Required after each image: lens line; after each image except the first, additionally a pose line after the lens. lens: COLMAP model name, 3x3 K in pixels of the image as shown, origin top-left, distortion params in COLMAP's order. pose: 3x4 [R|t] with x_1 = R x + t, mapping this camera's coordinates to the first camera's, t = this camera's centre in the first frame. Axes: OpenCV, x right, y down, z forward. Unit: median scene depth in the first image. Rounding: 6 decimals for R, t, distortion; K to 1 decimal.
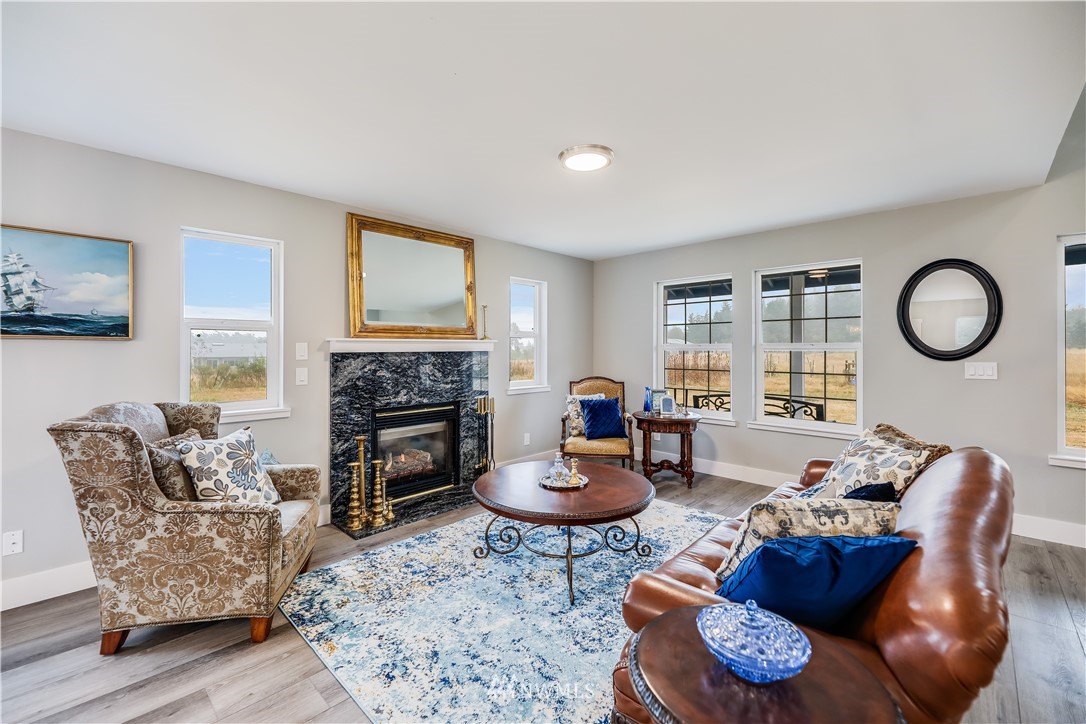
lens RADIAL K [[449.6, 0, 541.0], [0, 449.6, 346.4], [0, 0, 1]] dist [0.000725, -0.000074]
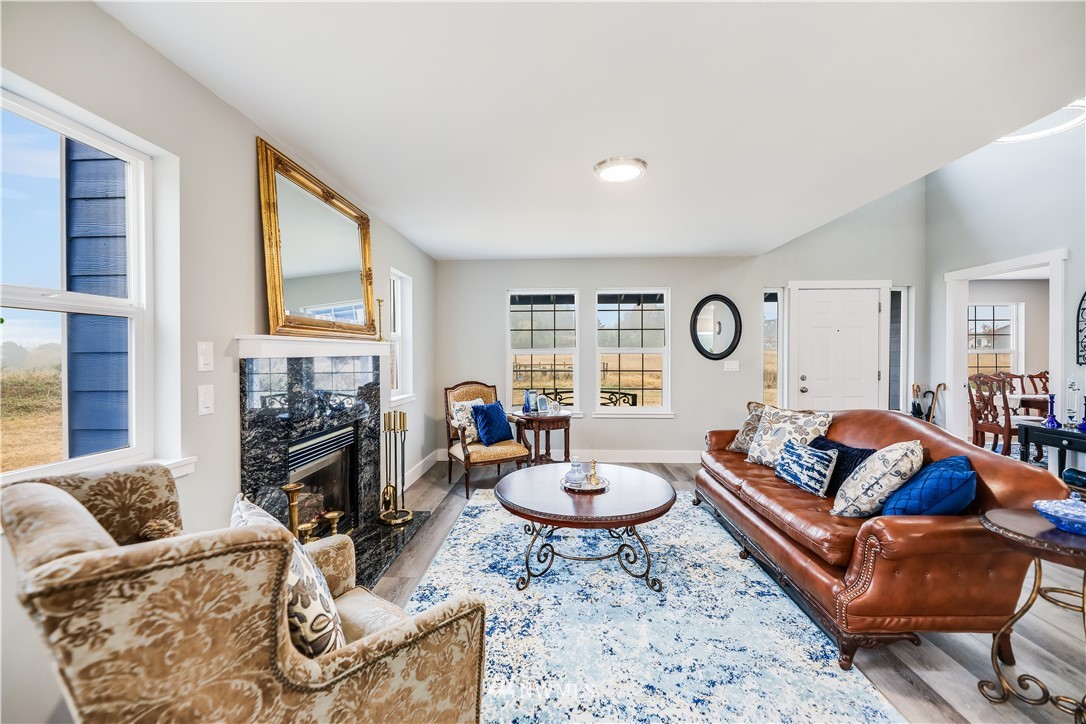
lens RADIAL K [[434.7, 0, 541.8], [0, 434.7, 355.5], [0, 0, 1]] dist [-0.003560, -0.000479]
pose [[0.749514, -0.005838, 0.661963, -0.534261], [-0.000700, 0.999954, 0.009612, 0.003421], [-0.661988, -0.007668, 0.749475, 0.271979]]
